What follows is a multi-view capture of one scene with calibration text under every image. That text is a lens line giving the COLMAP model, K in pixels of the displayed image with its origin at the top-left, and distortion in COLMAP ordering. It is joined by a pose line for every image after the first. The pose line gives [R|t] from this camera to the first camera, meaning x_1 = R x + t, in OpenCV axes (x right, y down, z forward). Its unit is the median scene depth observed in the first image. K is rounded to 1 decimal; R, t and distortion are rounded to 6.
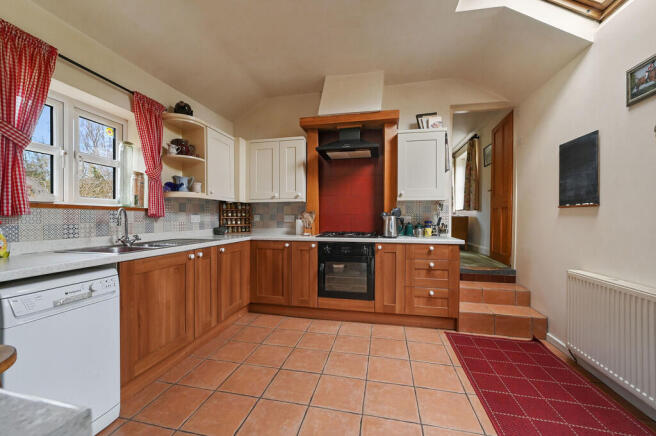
lens RADIAL K [[252.9, 0, 326.5], [0, 252.9, 219.2], [0, 0, 1]] dist [-0.027716, 0.000275]
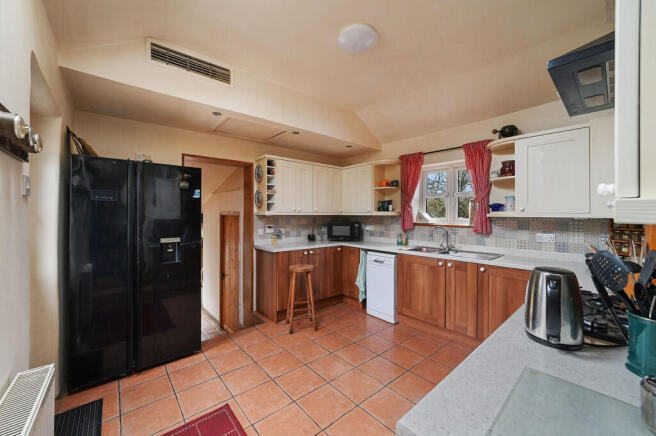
lens RADIAL K [[260.2, 0, 329.5], [0, 260.2, 208.4], [0, 0, 1]] dist [-0.000818, 0.000112]
pose [[-0.597896, -0.020706, -0.801306, 0.724485], [-0.008308, 0.999773, -0.019636, -0.088705], [0.801530, -0.005083, -0.597932, 1.024089]]
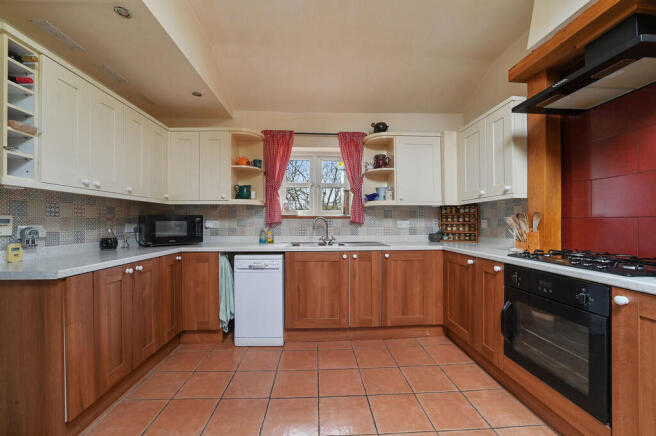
lens RADIAL K [[252.9, 0, 326.5], [0, 252.9, 219.2], [0, 0, 1]] dist [-0.027716, 0.000275]
pose [[0.257815, -0.011285, -0.966128, 0.456776], [-0.002151, 0.999923, -0.012254, -0.010204], [0.966192, 0.005237, 0.257771, 0.452322]]
